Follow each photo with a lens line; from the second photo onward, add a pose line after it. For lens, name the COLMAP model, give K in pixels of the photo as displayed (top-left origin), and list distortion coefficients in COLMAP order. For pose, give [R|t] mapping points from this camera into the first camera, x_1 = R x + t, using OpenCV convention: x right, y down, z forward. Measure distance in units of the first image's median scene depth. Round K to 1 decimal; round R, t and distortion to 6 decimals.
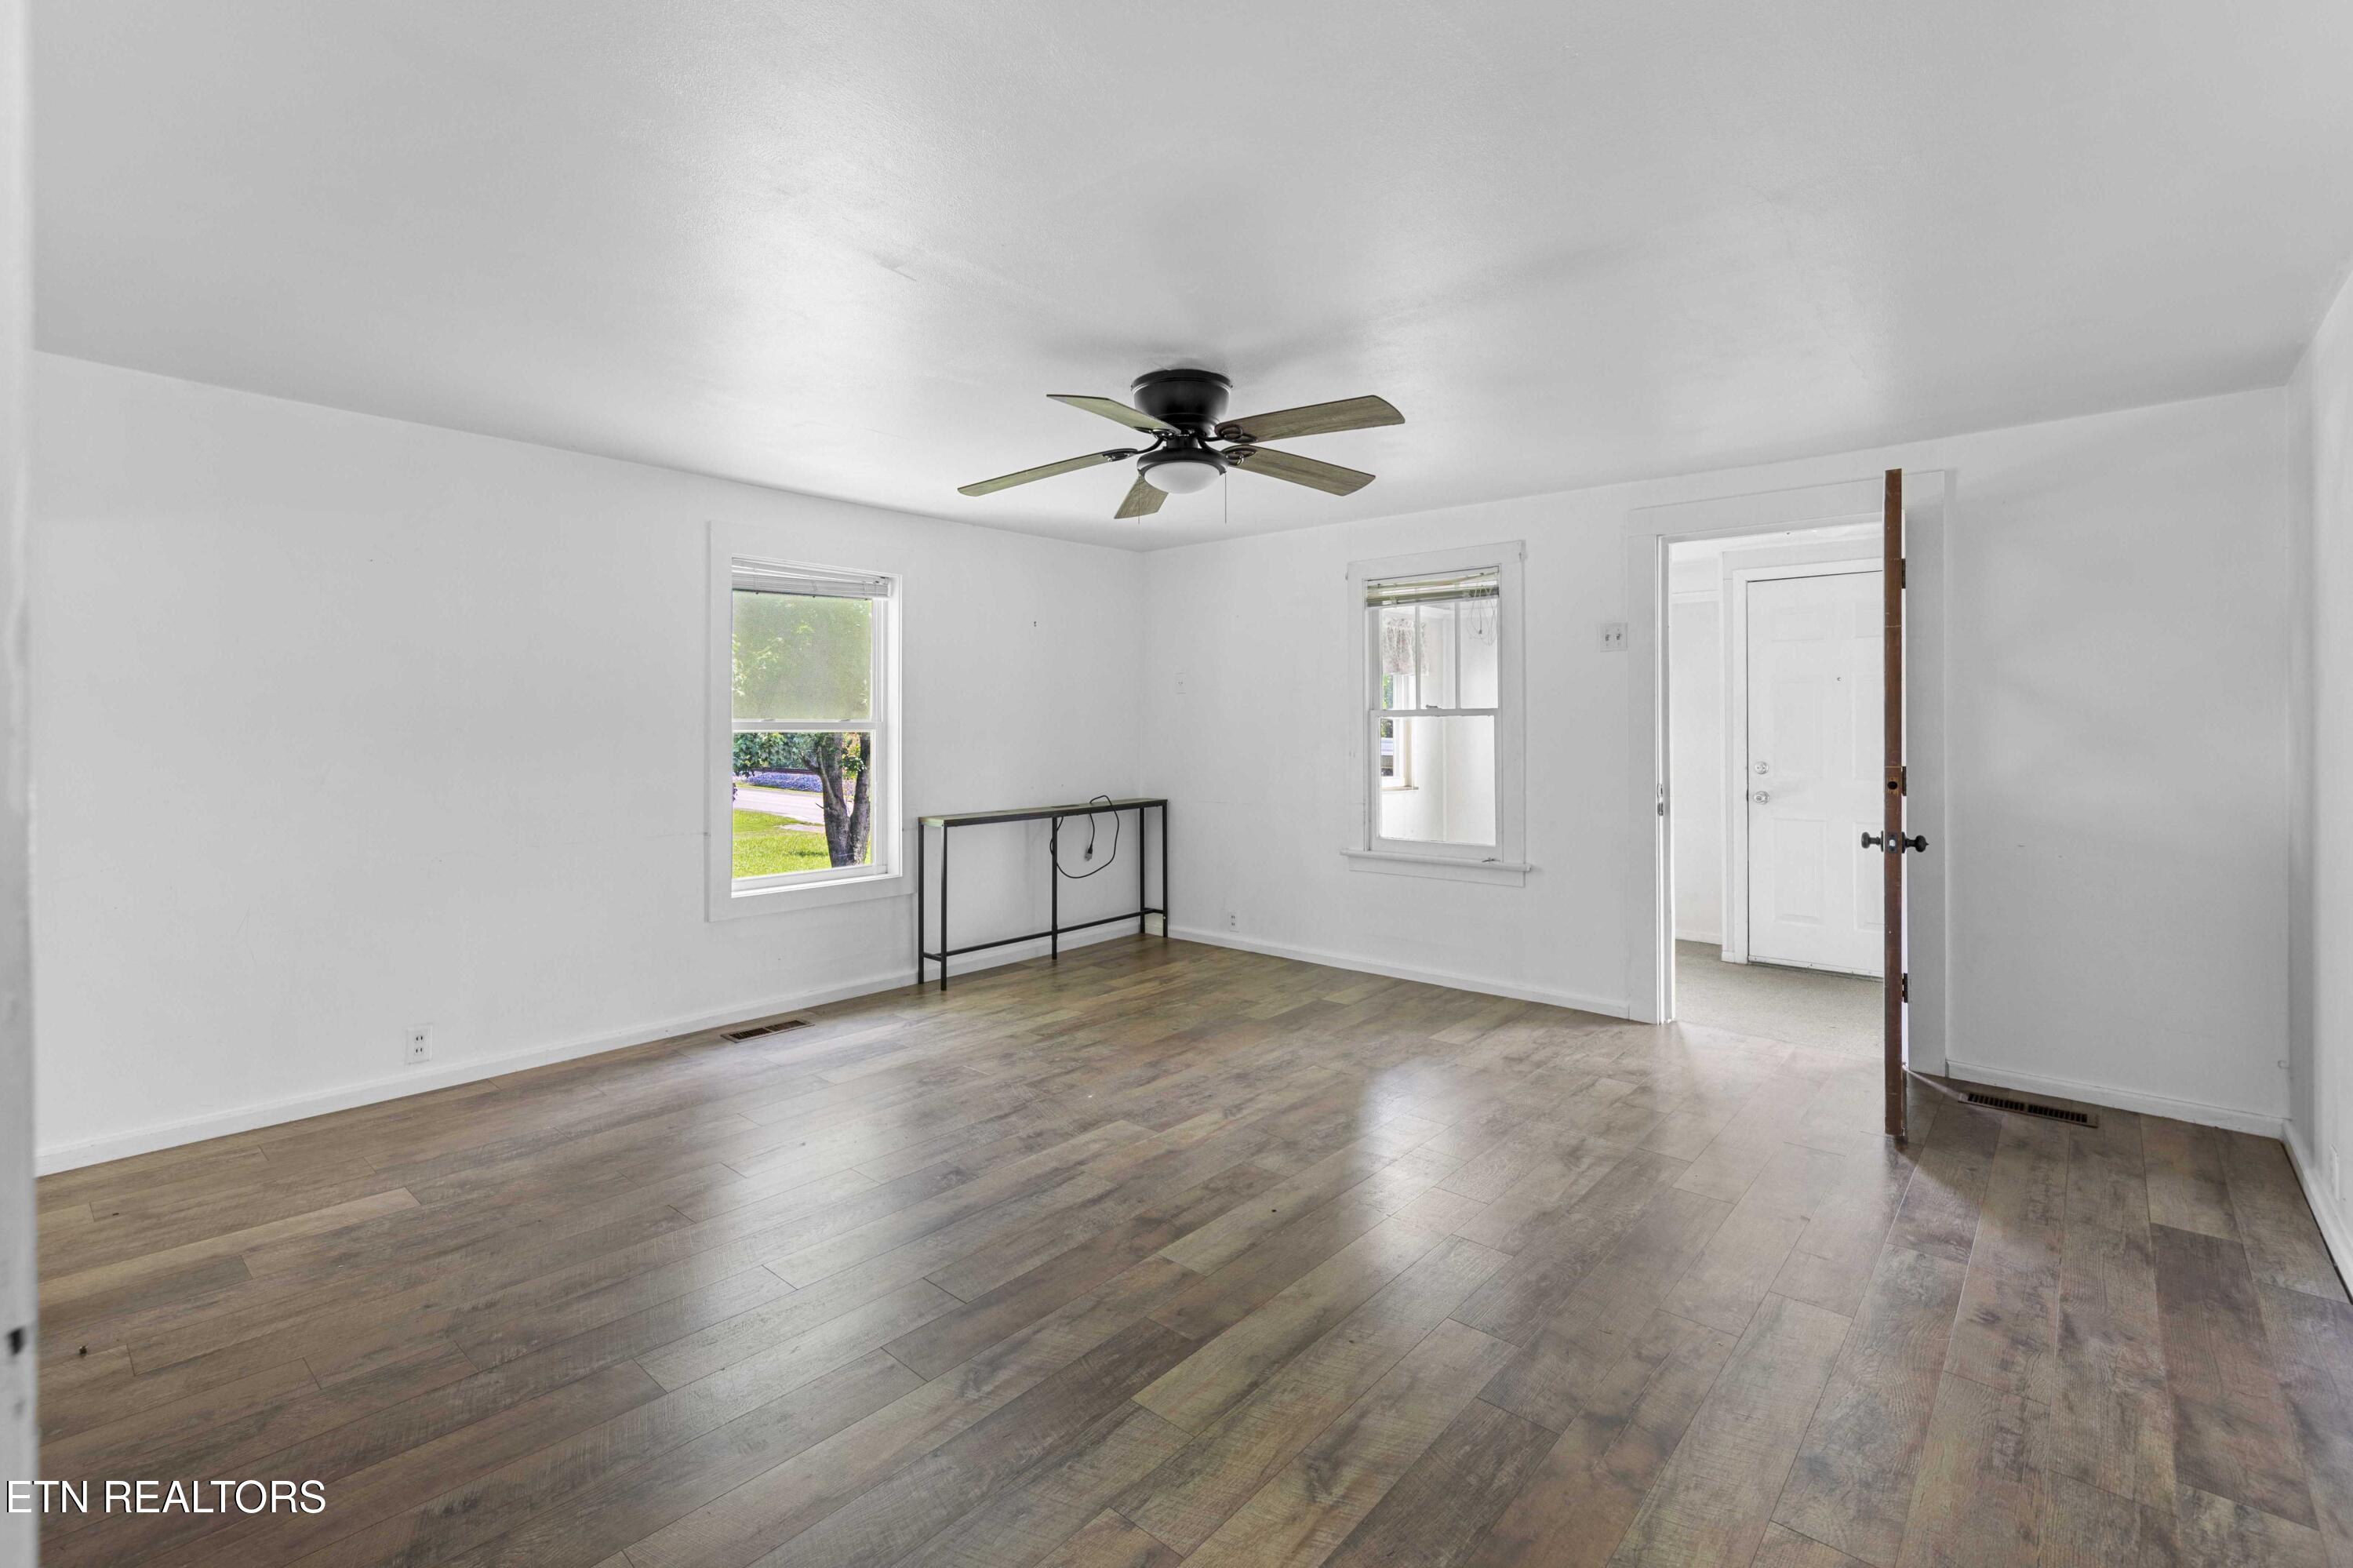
lens RADIAL K [[1017.1, 0, 1157.5], [0, 1017.1, 716.3], [0, 0, 1]] dist [0.007386, 0.000001]
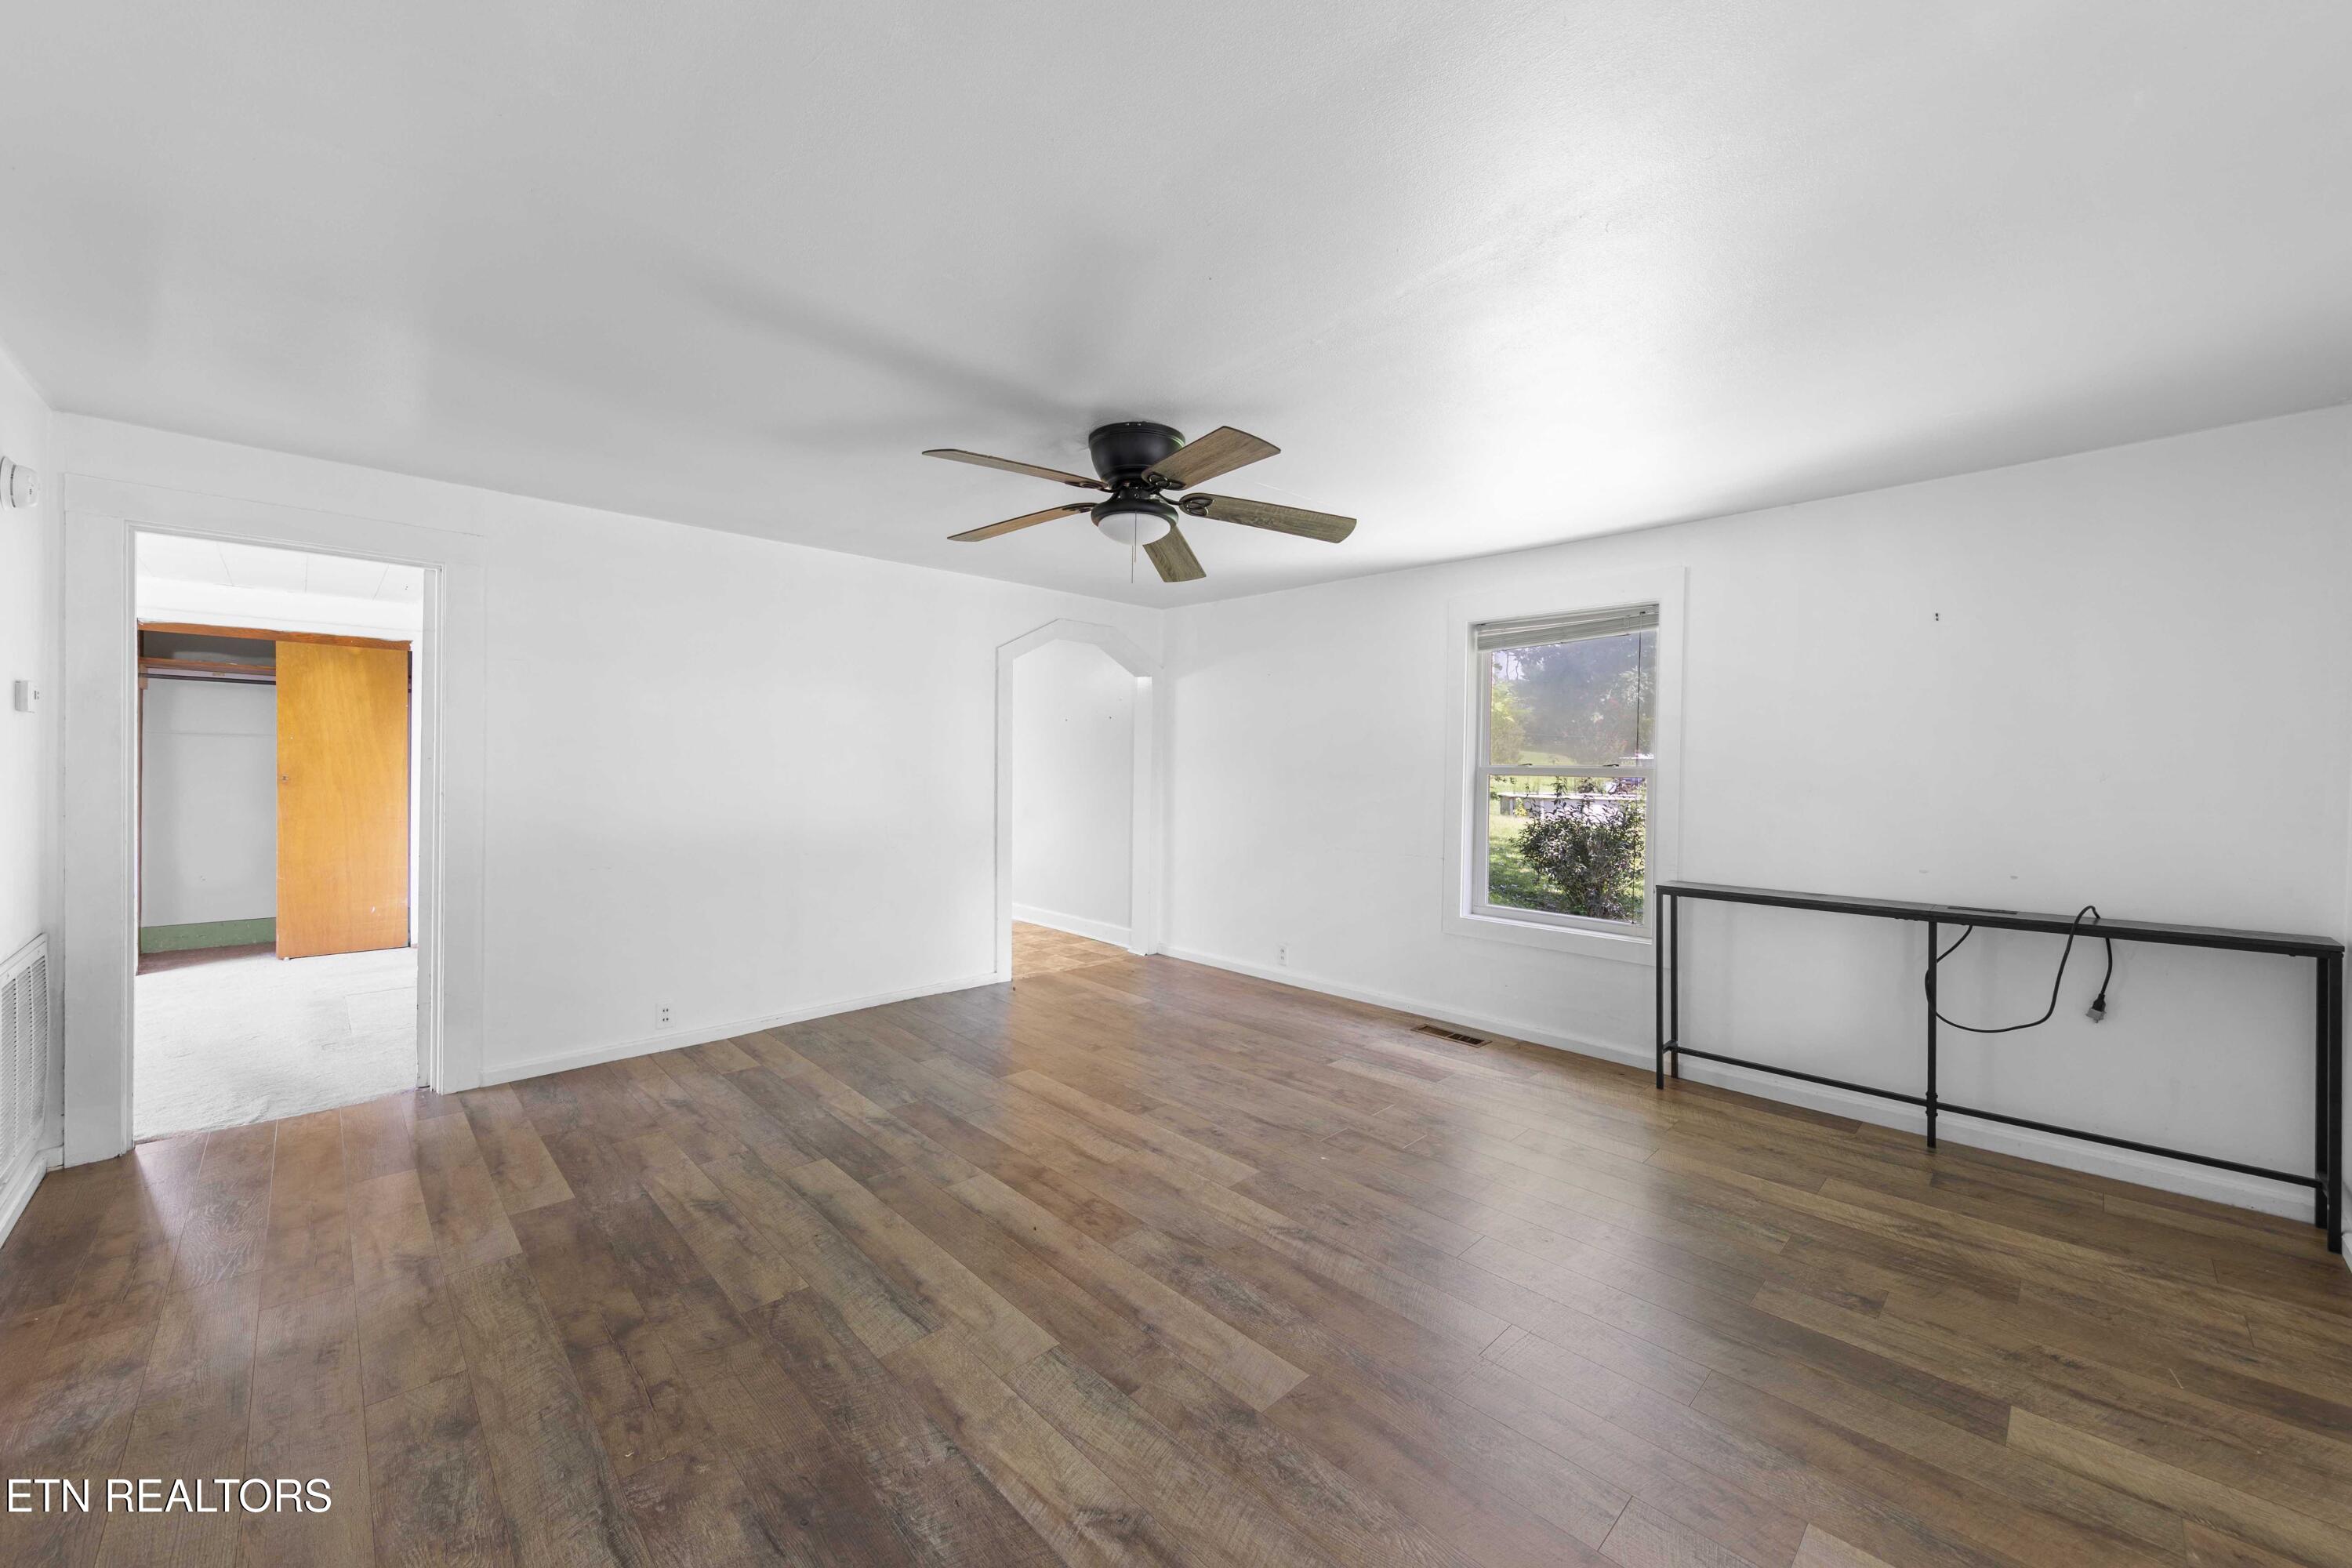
lens RADIAL K [[899.0, 0, 1173.9], [0, 899.0, 769.2], [0, 0, 1]] dist [0.000013, 0.000049]
pose [[-0.064713, 0.004059, -0.997896, 0.831568], [-0.004362, 0.999981, 0.004350, 0.008096], [0.997894, 0.004634, -0.064694, 0.975844]]
